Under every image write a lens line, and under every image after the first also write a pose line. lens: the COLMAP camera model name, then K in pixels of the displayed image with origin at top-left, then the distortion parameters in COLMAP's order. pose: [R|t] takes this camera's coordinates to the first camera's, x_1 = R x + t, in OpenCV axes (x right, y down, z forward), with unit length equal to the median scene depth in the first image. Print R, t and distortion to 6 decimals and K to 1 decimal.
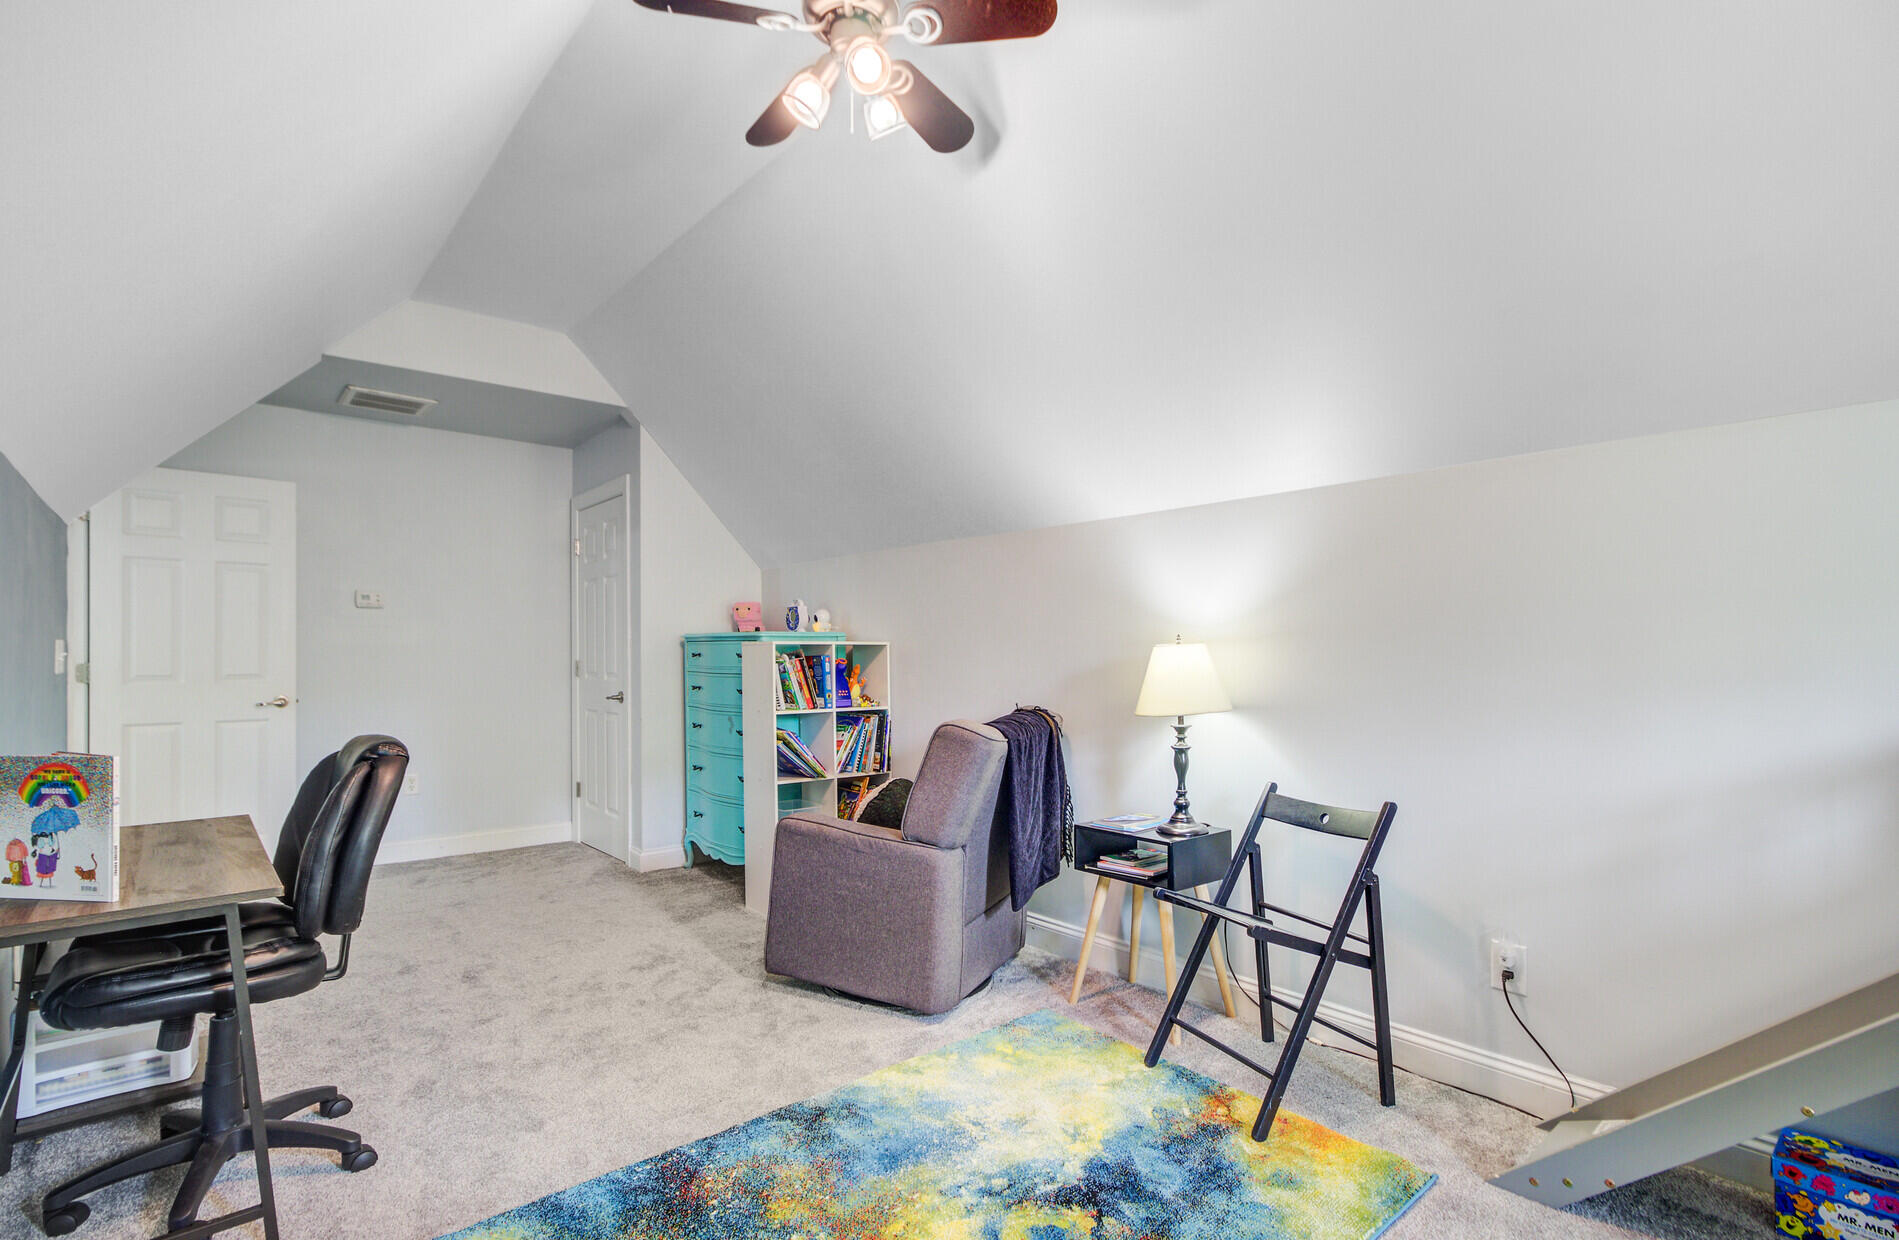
lens RADIAL K [[903.2, 0, 945.5], [0, 903.2, 636.6], [0, 0, 1]] dist [-0.001155, 0.000048]
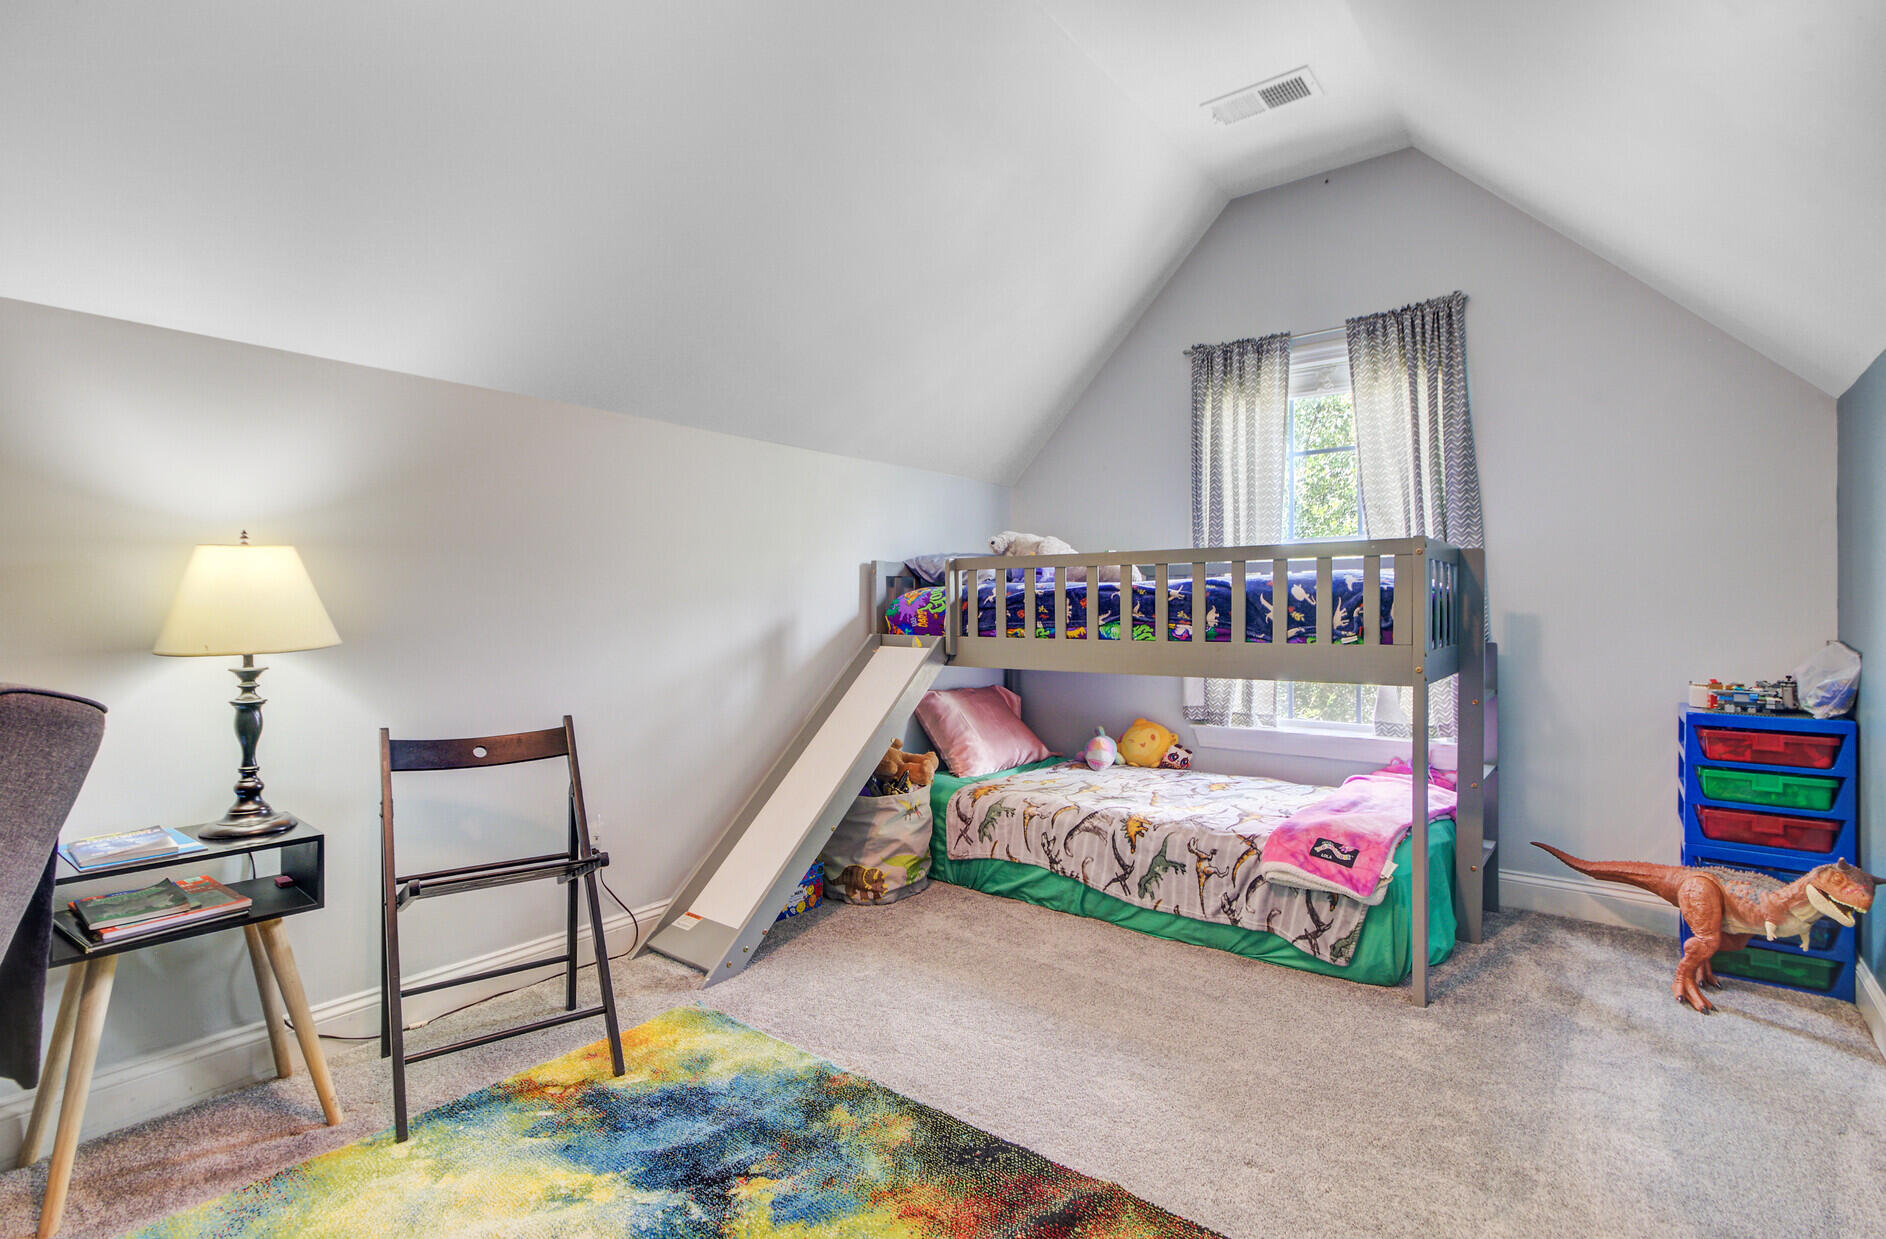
lens RADIAL K [[860.2, 0, 938.4], [0, 860.2, 614.2], [0, 0, 1]] dist [0.002898, 0.000376]
pose [[-0.209429, 0.013405, 0.977732, -0.457189], [-0.011065, 0.999810, -0.016078, 0.063924], [-0.977761, -0.014186, -0.209241, 0.646484]]
